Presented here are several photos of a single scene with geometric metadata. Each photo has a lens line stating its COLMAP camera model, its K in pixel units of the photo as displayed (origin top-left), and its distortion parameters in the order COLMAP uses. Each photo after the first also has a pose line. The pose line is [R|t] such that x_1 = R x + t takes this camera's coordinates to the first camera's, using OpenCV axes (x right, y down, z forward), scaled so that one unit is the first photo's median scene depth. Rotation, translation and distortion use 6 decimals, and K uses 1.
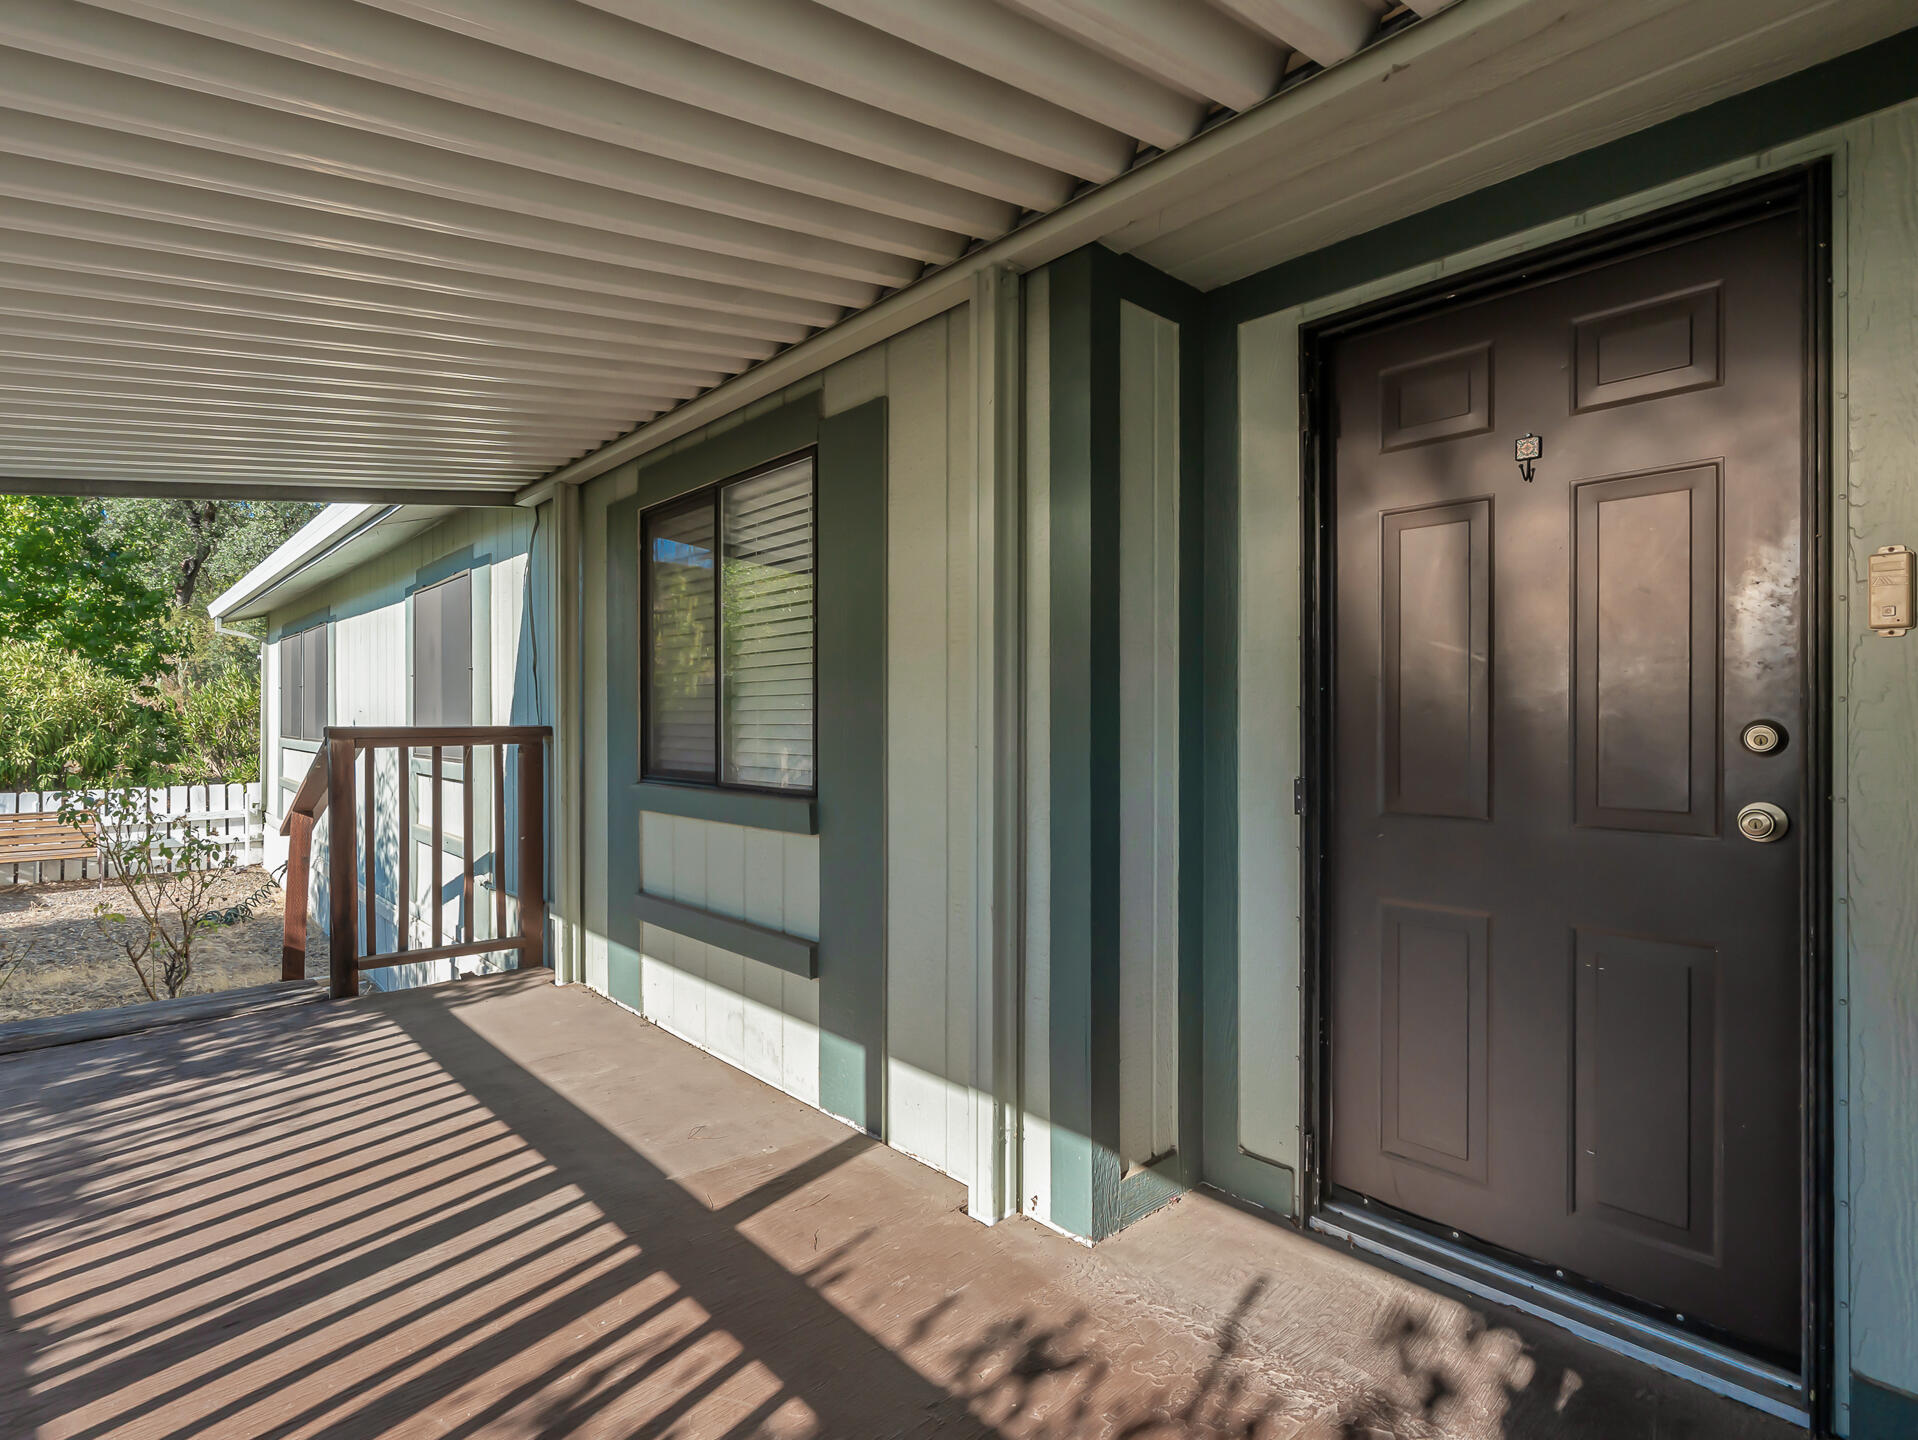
lens RADIAL K [[979.9, 0, 948.0], [0, 979.9, 717.9], [0, 0, 1]] dist [-0.002458, 0.003558]
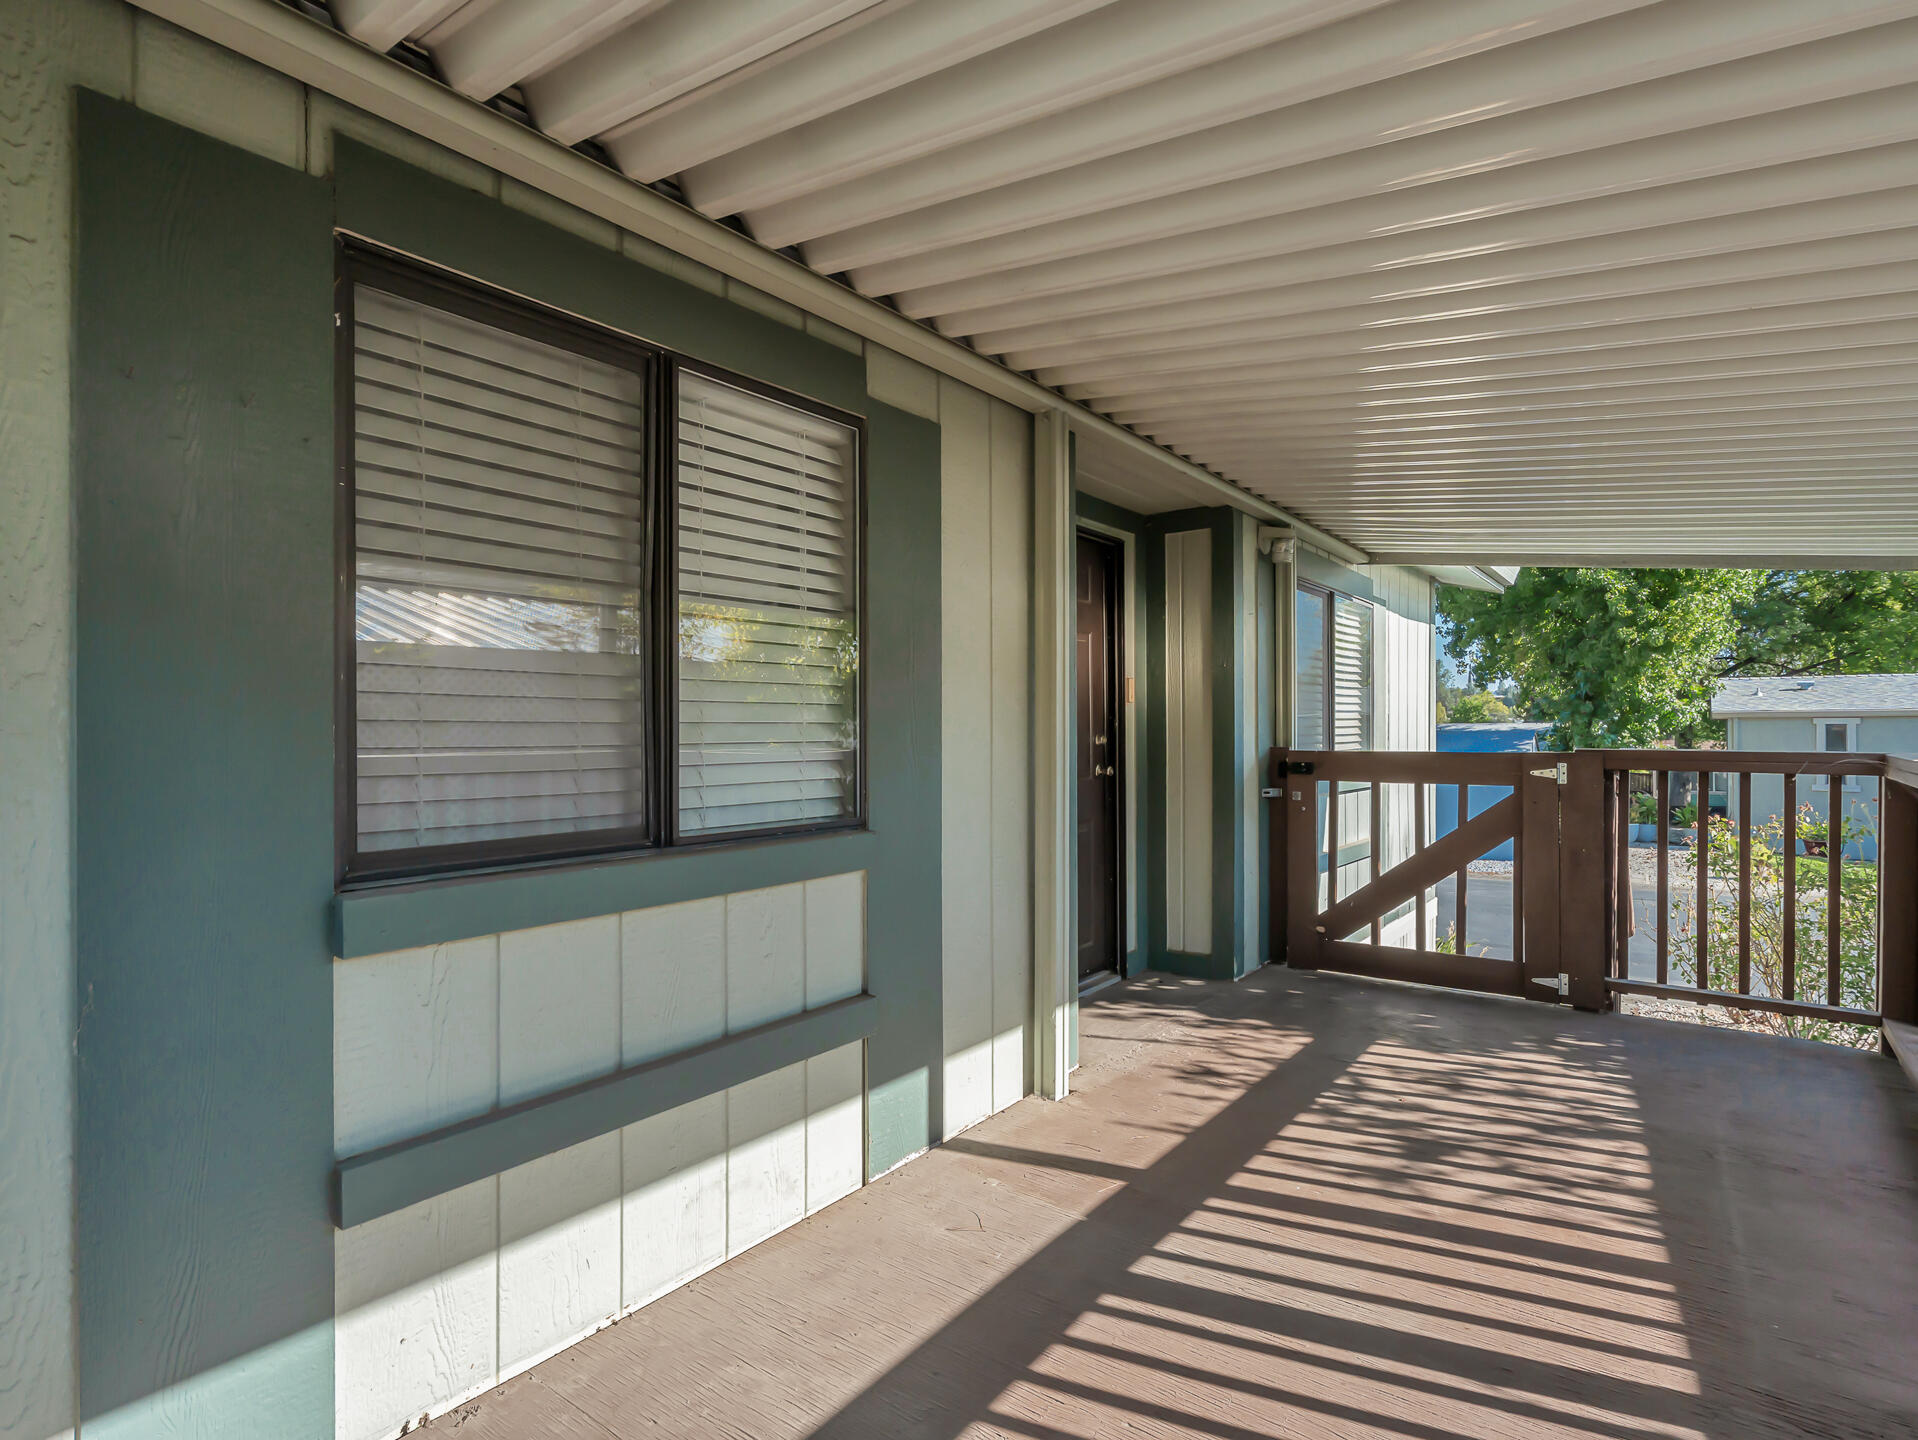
lens RADIAL K [[979.9, 0, 950.2], [0, 979.9, 728.7], [0, 0, 1]] dist [-0.002458, 0.003558]
pose [[-0.175945, 0.012597, 0.984319, -0.882362], [0.014567, 0.999842, -0.010192, 0.006097], [-0.984292, 0.012546, -0.176101, 0.950482]]
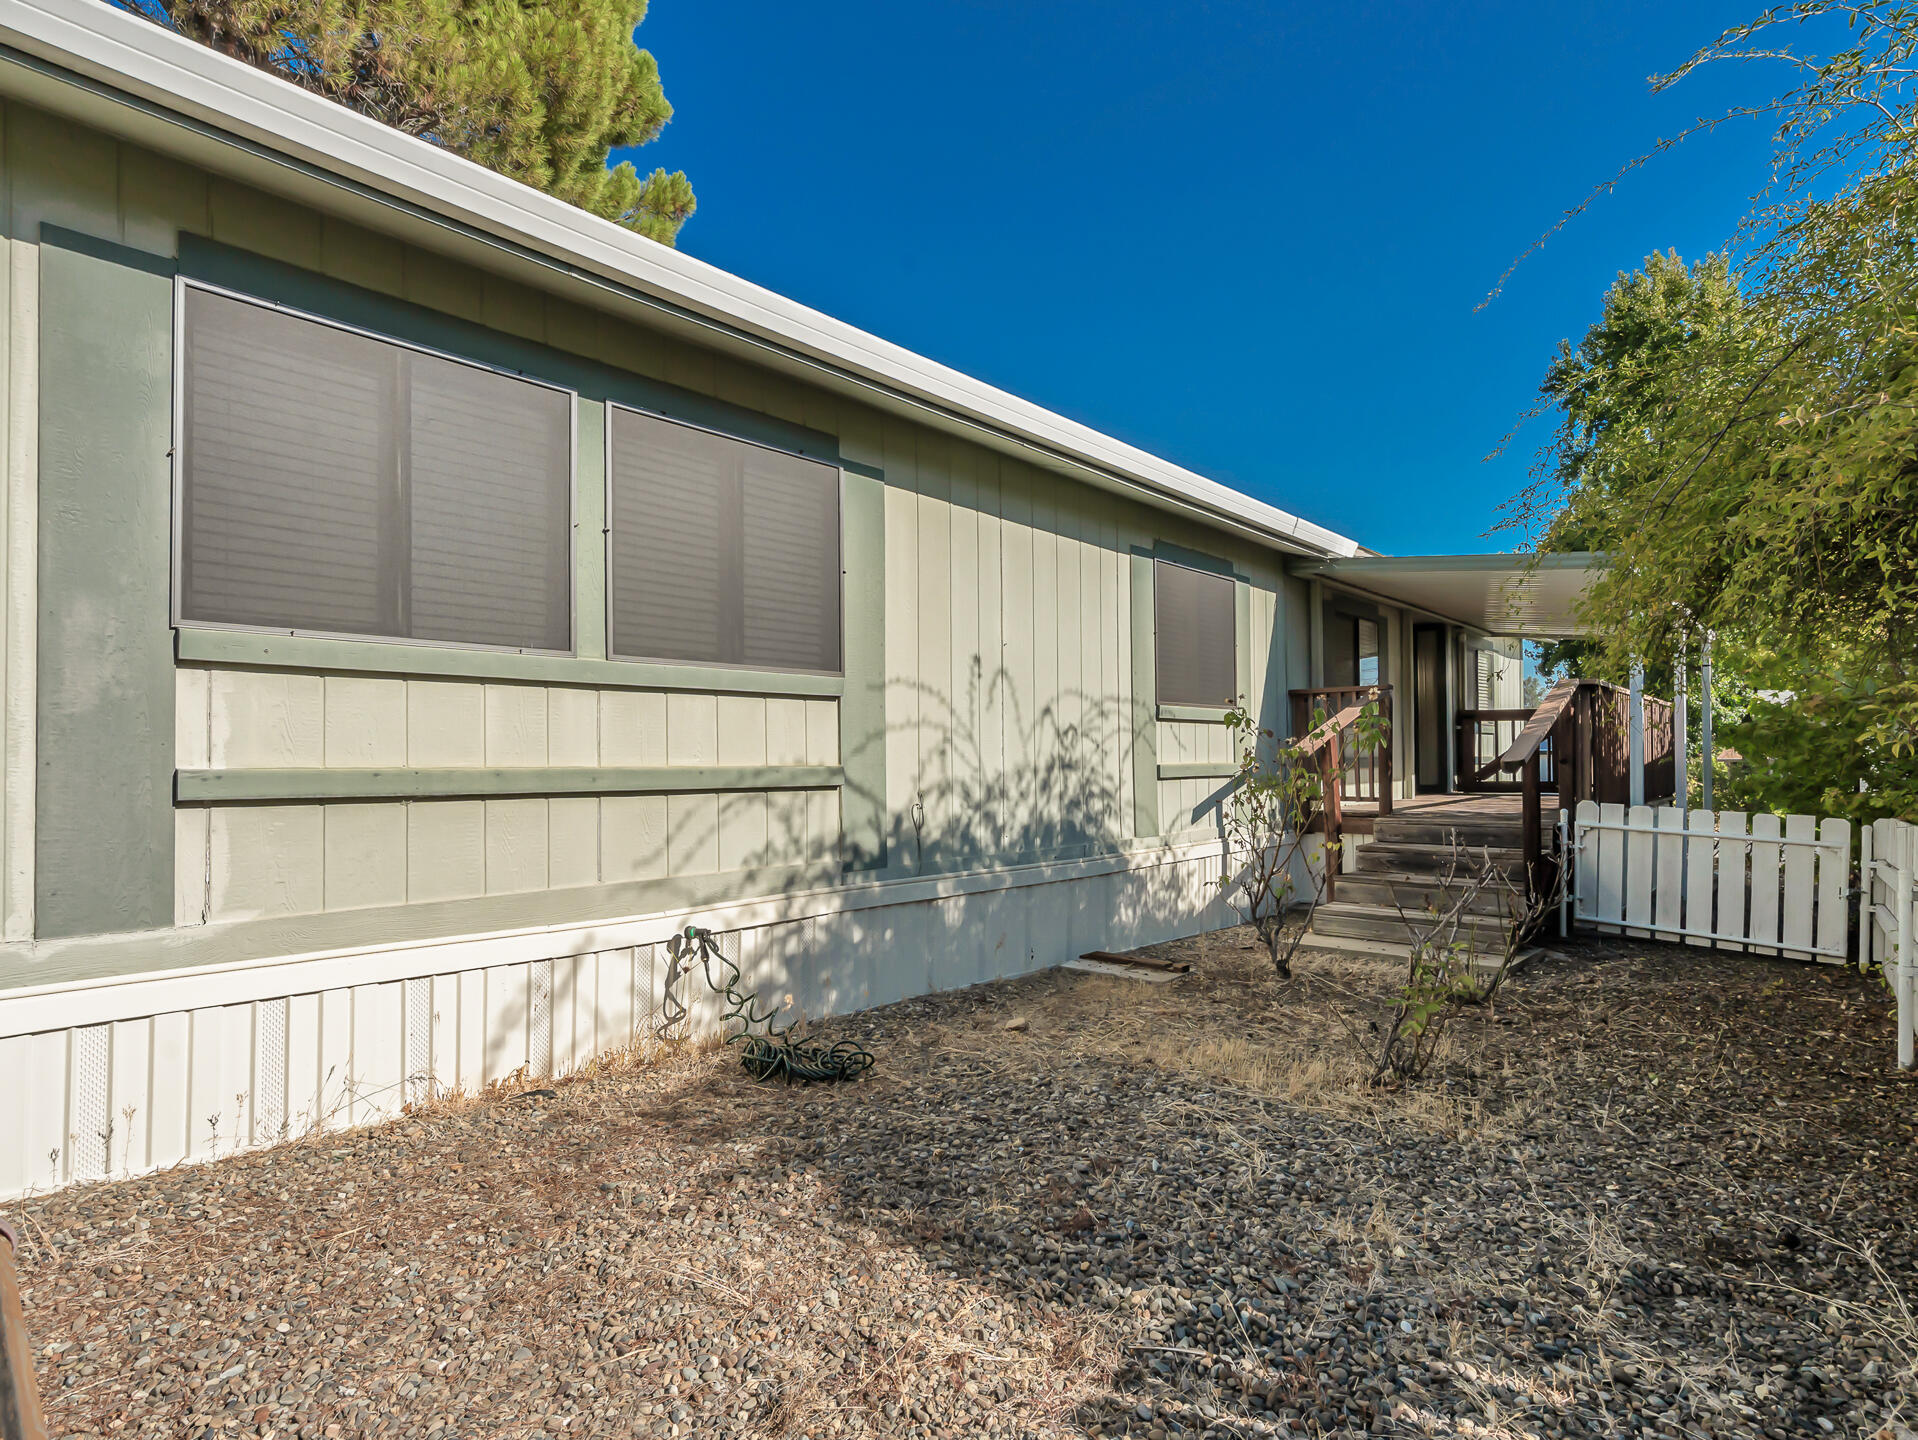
lens RADIAL K [[979.9, 0, 947.0], [0, 979.9, 754.5], [0, 0, 1]] dist [-0.002458, 0.003558]
pose [[-0.096230, 0.007270, 0.995333, -3.243714], [0.013211, 0.999895, -0.006026, 0.203200], [-0.995271, 0.012570, -0.096316, 2.636476]]
